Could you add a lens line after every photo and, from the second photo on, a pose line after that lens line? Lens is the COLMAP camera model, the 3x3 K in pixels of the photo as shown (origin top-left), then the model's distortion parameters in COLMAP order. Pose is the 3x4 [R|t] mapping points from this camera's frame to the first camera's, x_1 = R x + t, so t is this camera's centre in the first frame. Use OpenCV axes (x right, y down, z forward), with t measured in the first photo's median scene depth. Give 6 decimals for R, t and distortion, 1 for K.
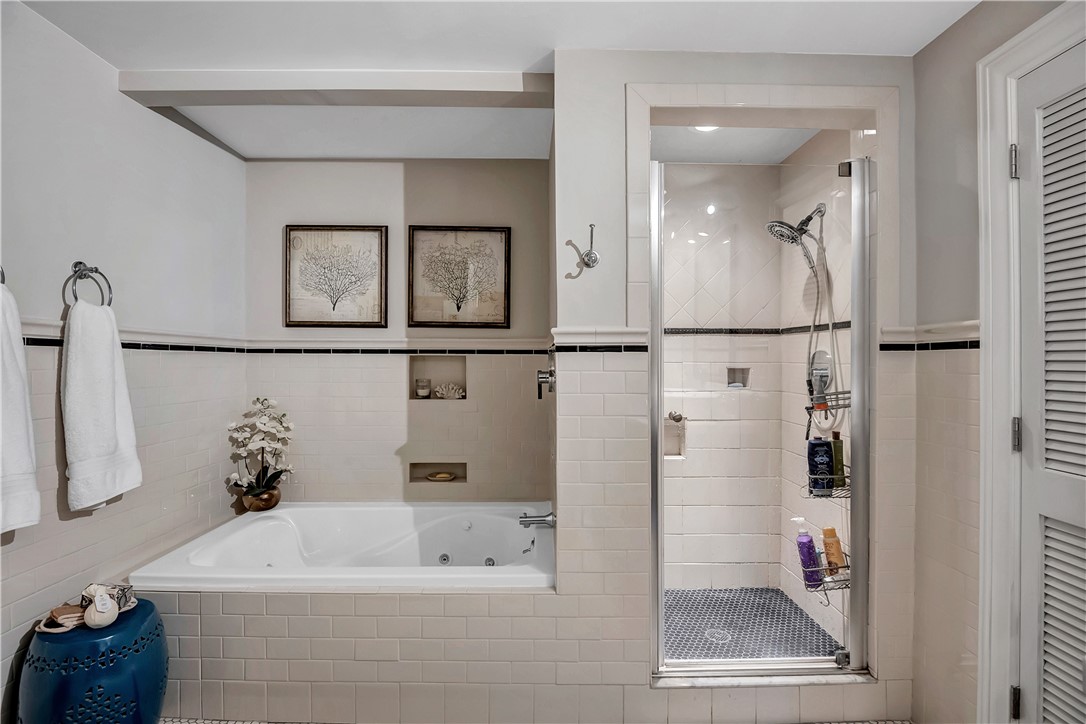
lens RADIAL K [[501.2, 0, 544.1], [0, 501.2, 355.4], [0, 0, 1]] dist [-0.000583, -0.012008]
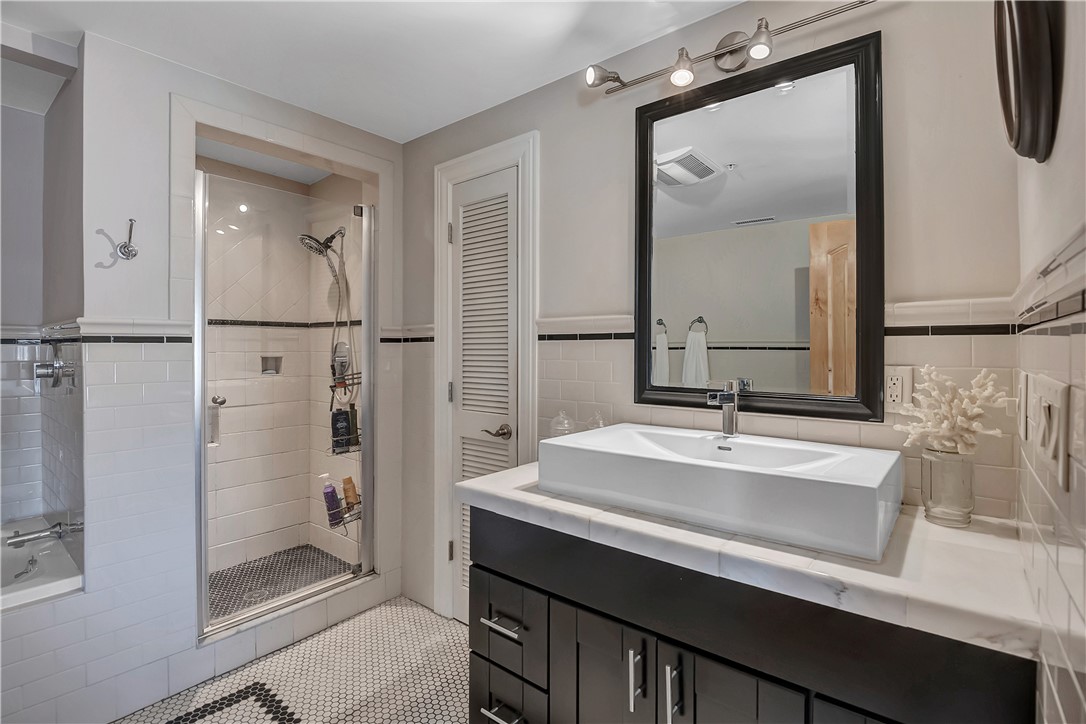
lens RADIAL K [[508.5, 0, 553.3], [0, 508.5, 347.3], [0, 0, 1]] dist [0.004636, -0.011293]
pose [[0.623506, -0.000300, 0.781818, -0.141542], [-0.002536, 0.999994, 0.002406, -0.000777], [-0.781814, -0.003483, 0.623502, -0.263545]]
